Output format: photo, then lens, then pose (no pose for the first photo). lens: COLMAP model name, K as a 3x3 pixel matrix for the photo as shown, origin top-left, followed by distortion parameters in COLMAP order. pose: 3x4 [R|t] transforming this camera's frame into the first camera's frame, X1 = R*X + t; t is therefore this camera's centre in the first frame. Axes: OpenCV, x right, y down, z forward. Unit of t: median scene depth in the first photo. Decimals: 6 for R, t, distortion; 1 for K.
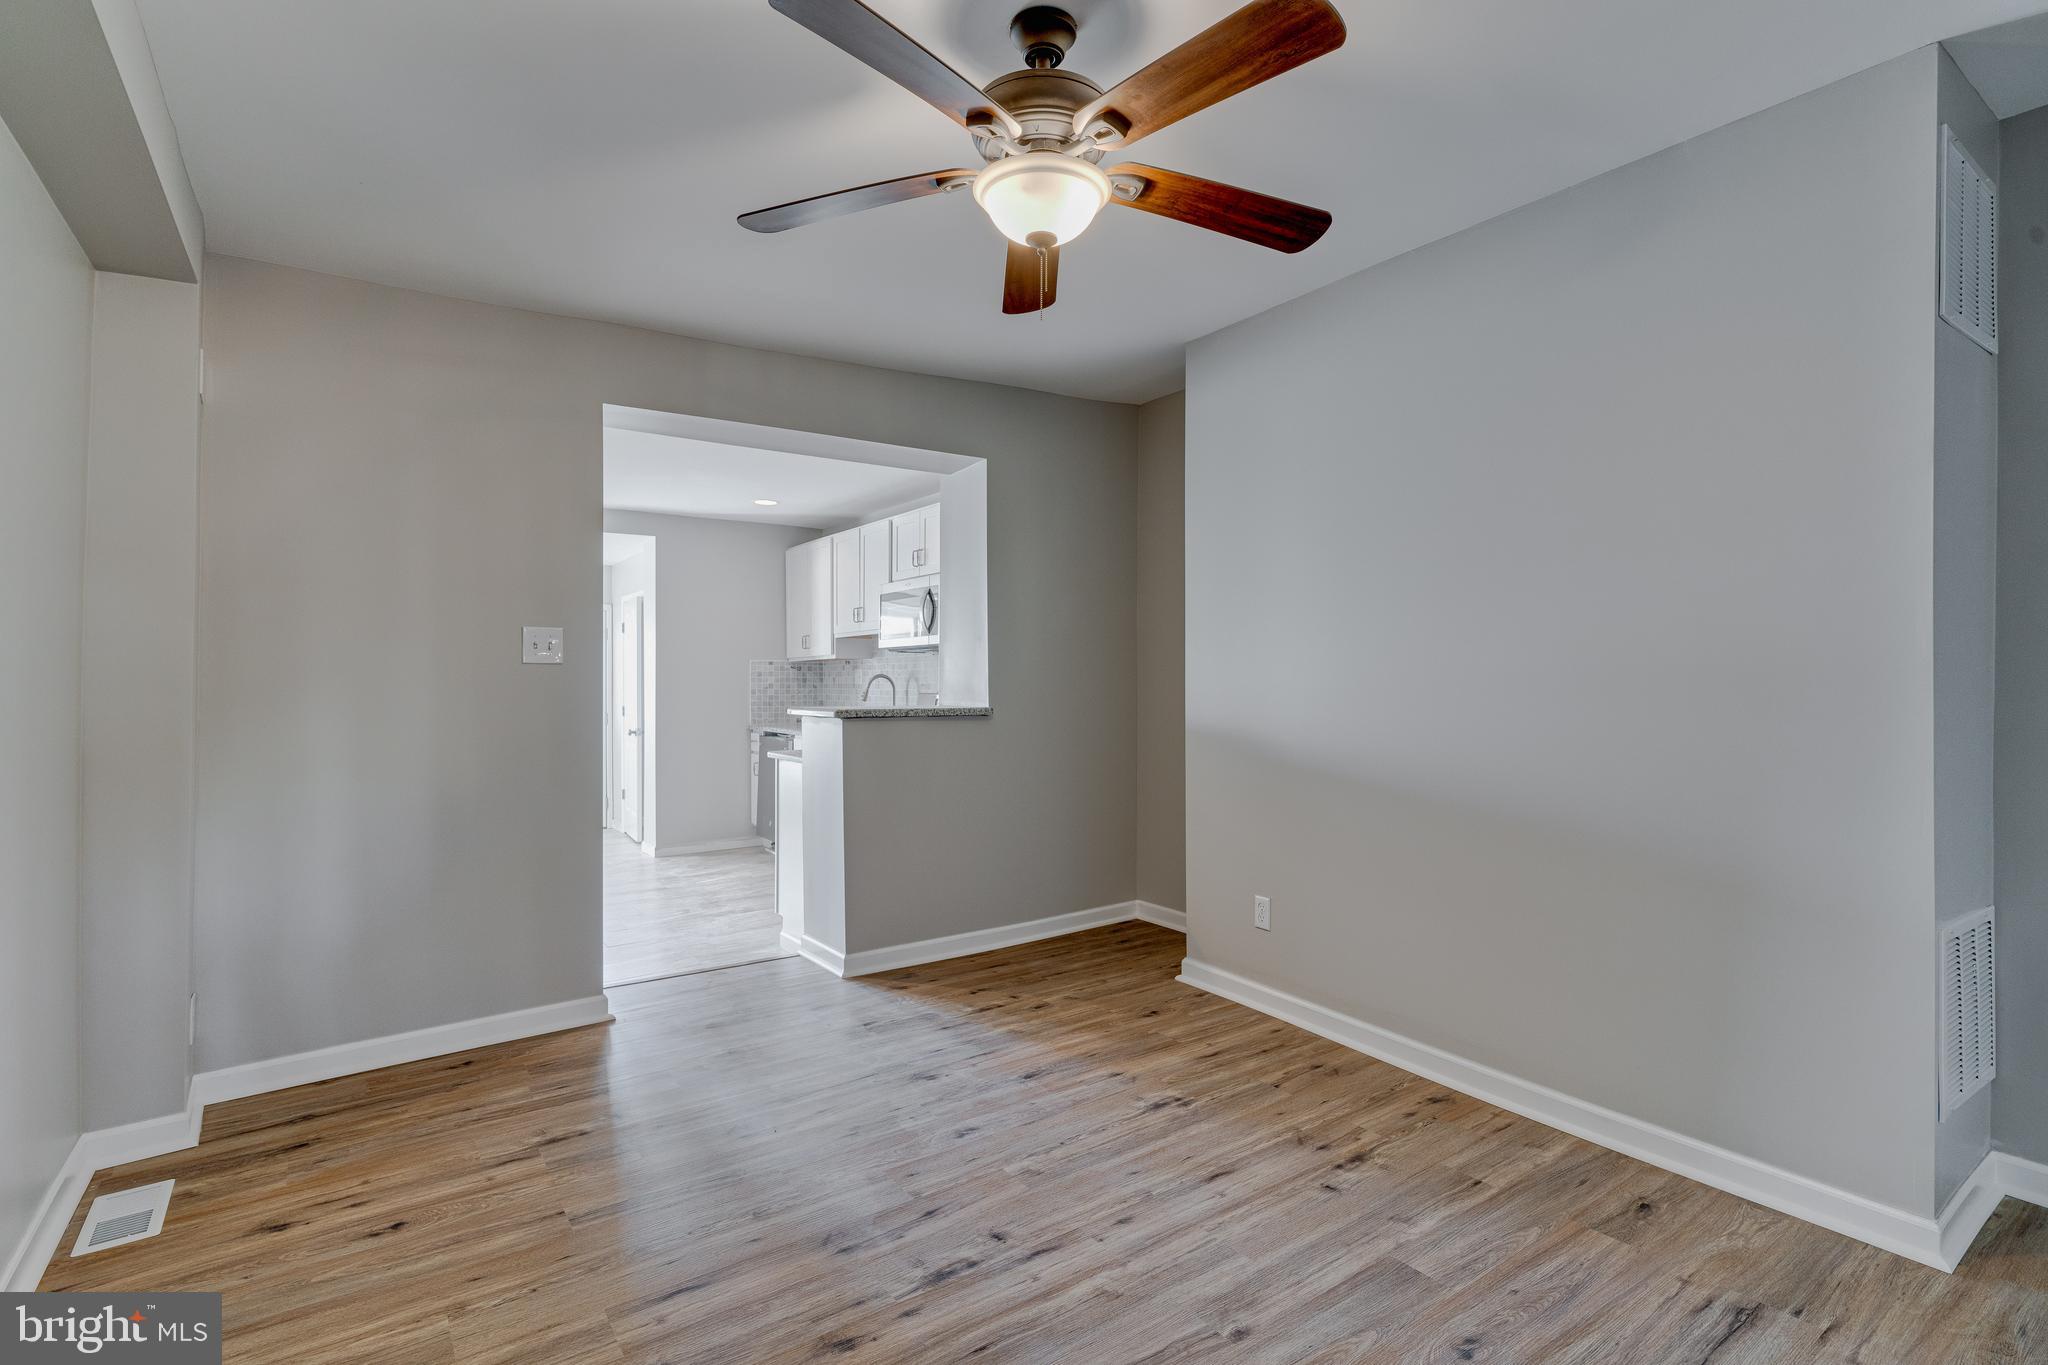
lens RADIAL K [[958.7, 0, 1017.2], [0, 958.7, 680.0], [0, 0, 1]] dist [-0.001528, -0.000306]
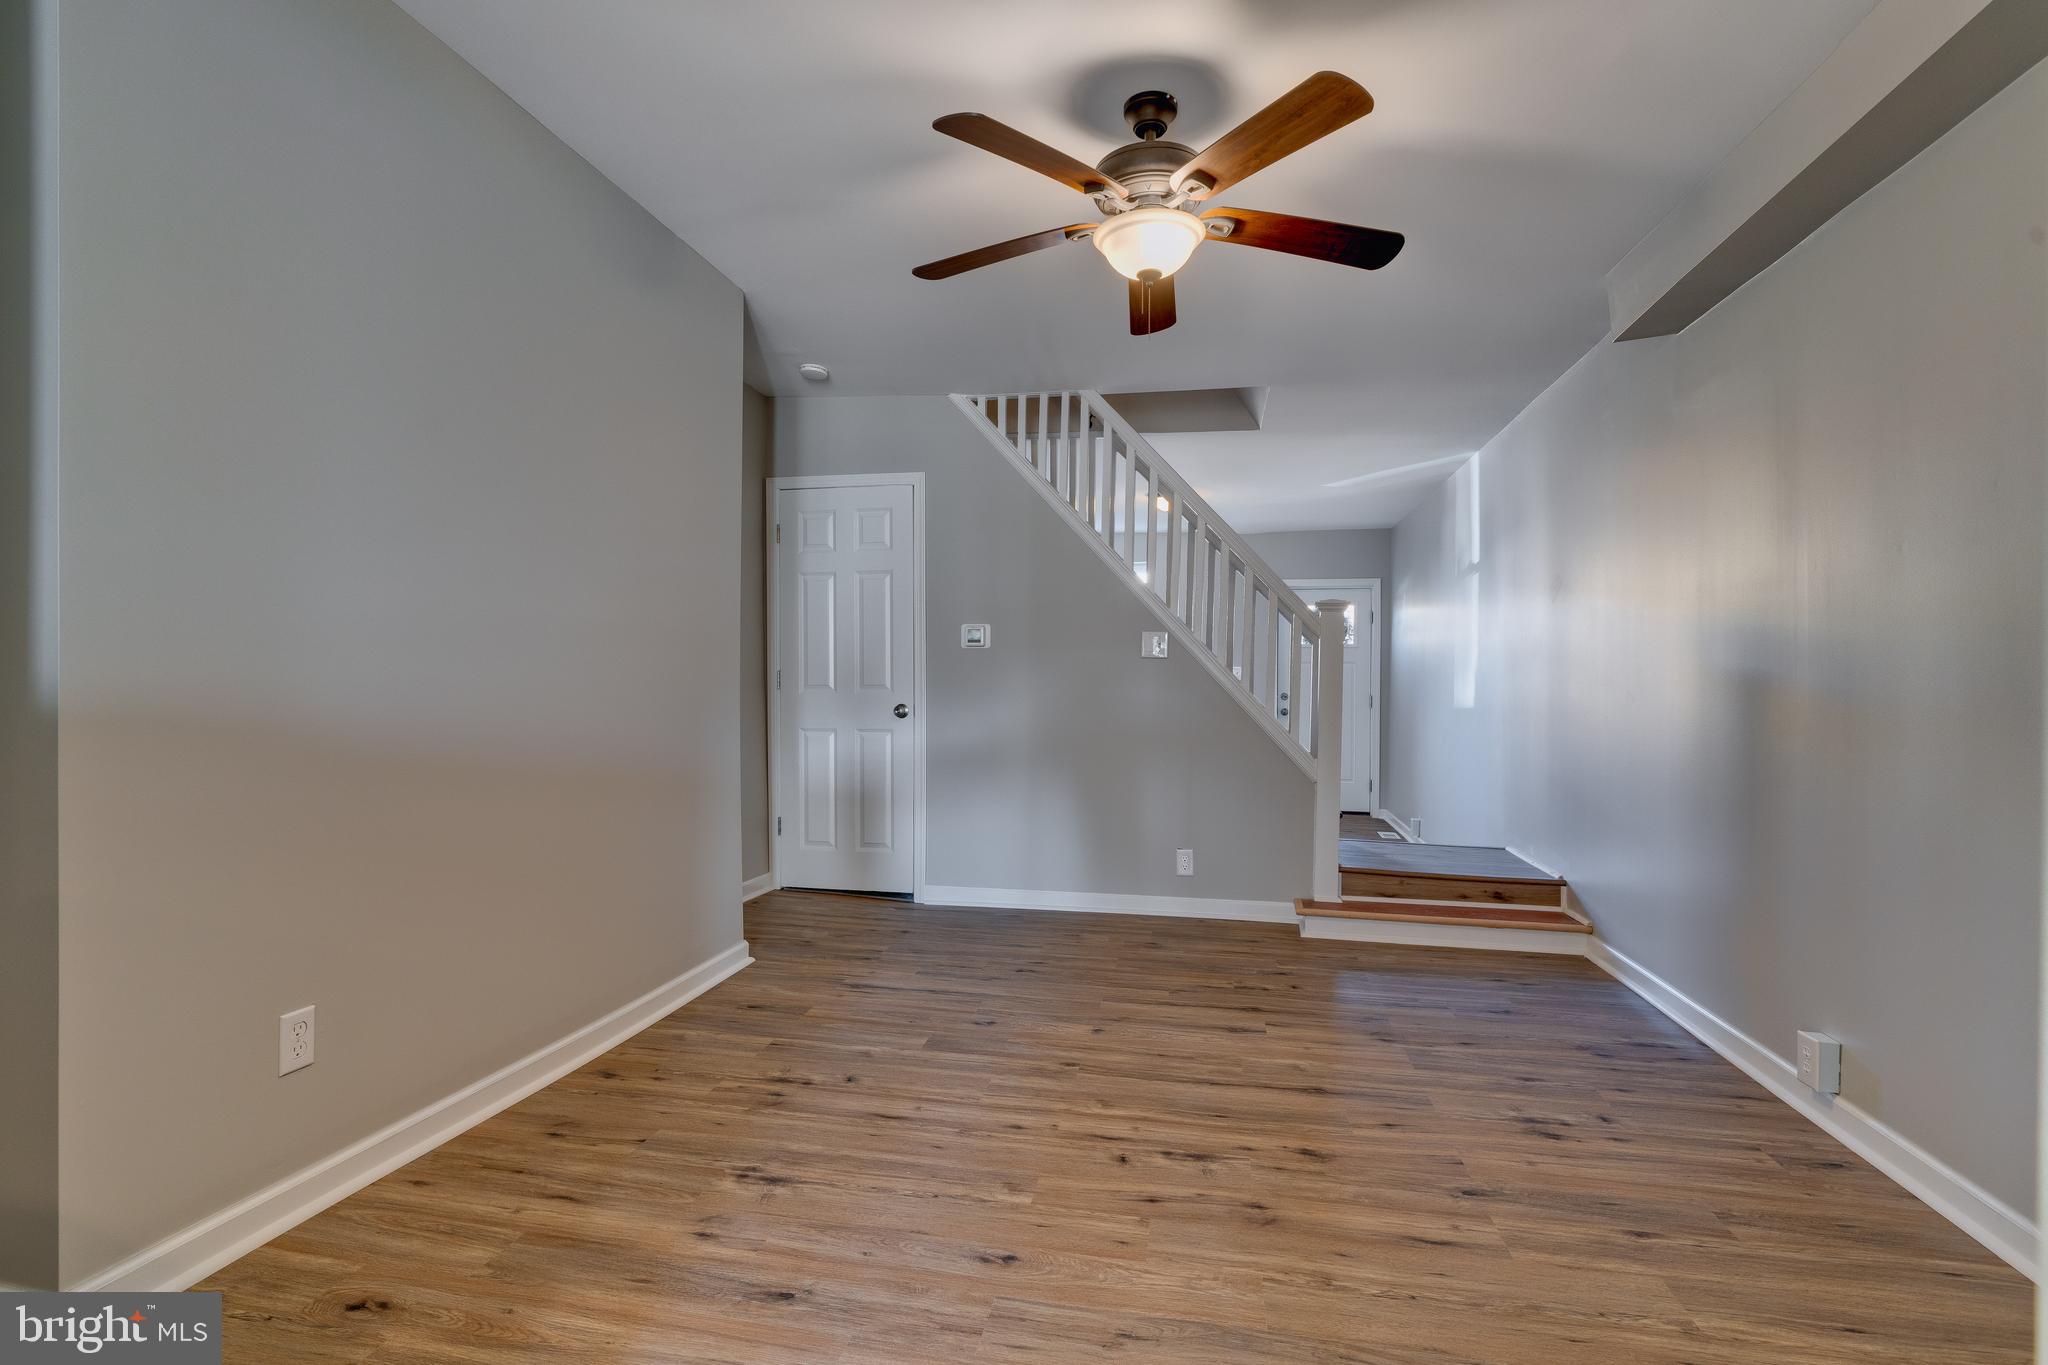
lens RADIAL K [[958.7, 0, 1017.4], [0, 958.7, 682.0], [0, 0, 1]] dist [-0.001528, -0.000306]
pose [[-0.685770, -0.008874, 0.727764, -0.653609], [-0.007762, 0.999958, 0.004879, 0.053317], [-0.727777, -0.002303, -0.685810, 1.688336]]
